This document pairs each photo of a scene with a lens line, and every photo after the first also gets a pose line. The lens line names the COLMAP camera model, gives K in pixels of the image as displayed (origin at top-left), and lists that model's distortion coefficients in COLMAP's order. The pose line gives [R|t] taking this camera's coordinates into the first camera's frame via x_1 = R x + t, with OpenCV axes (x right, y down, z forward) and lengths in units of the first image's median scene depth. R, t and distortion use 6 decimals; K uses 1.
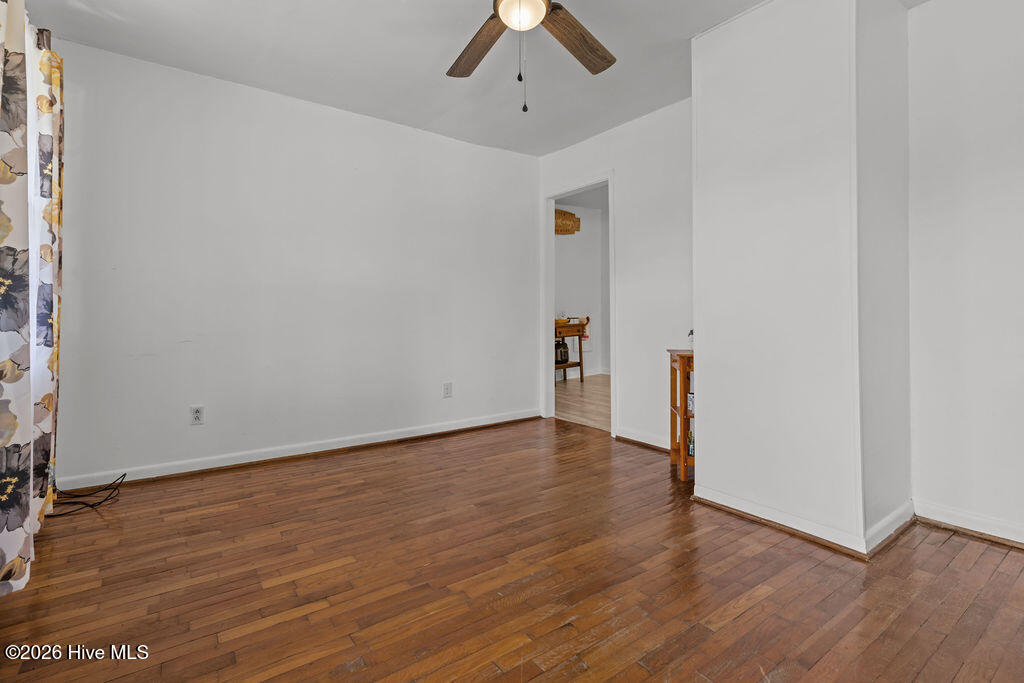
lens RADIAL K [[473.2, 0, 511.1], [0, 473.2, 307.7], [0, 0, 1]] dist [0.001561, 0.000135]
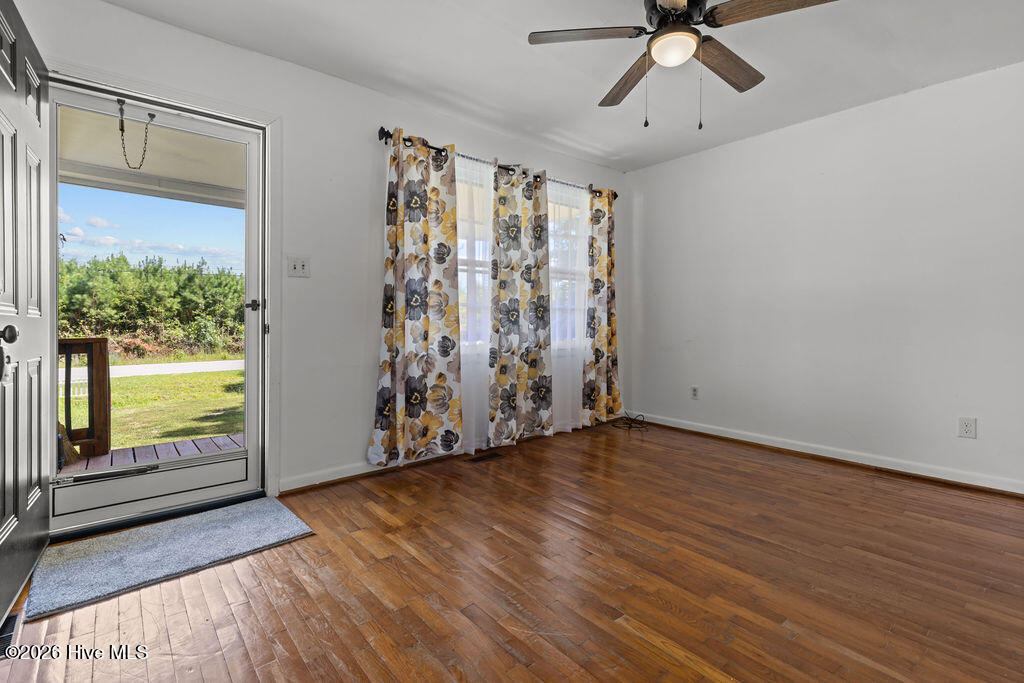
lens RADIAL K [[473.2, 0, 511.1], [0, 473.2, 307.7], [0, 0, 1]] dist [0.001561, 0.000135]
pose [[0.072970, -0.031669, -0.996831, 0.827359], [0.012553, 0.999446, -0.030833, 0.008356], [0.997255, -0.010263, 0.073327, 0.388461]]
